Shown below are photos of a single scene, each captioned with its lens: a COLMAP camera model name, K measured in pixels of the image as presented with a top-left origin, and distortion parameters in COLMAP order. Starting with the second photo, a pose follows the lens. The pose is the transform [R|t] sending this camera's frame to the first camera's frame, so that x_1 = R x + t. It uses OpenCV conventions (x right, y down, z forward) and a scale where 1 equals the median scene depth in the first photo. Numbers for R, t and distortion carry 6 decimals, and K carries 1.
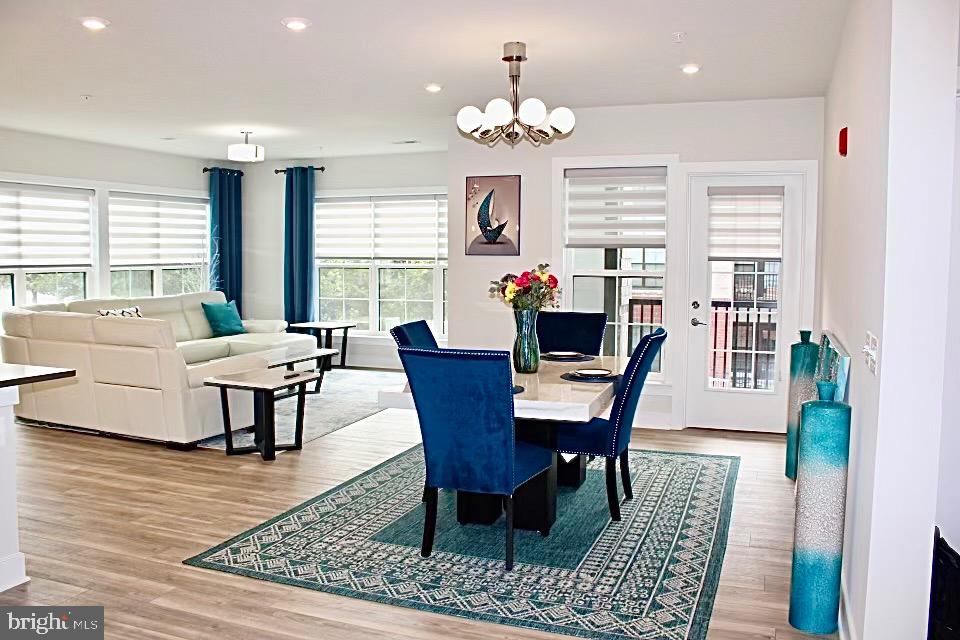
lens RADIAL K [[798.2, 0, 480.0], [0, 798.2, 320.0], [0, 0, 1]] dist [-0.178707, 0.164327]
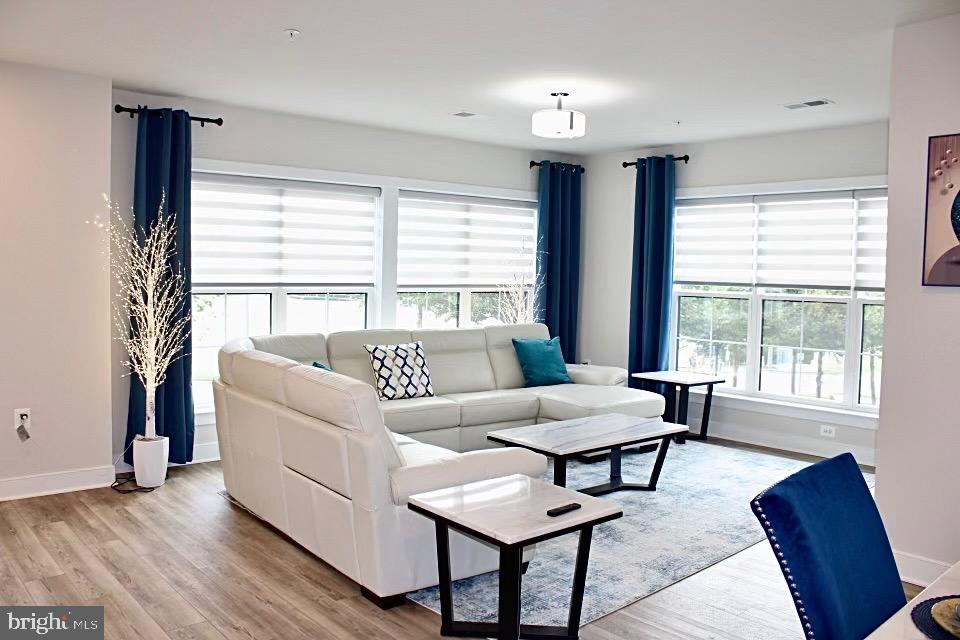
lens RADIAL K [[798.2, 0, 480.0], [0, 798.2, 320.0], [0, 0, 1]] dist [-0.178707, 0.164327]
pose [[0.884328, 0.039285, -0.465210, -0.029396], [-0.052341, 0.998514, -0.015175, -0.025436], [0.463922, 0.037770, 0.885070, 0.299160]]
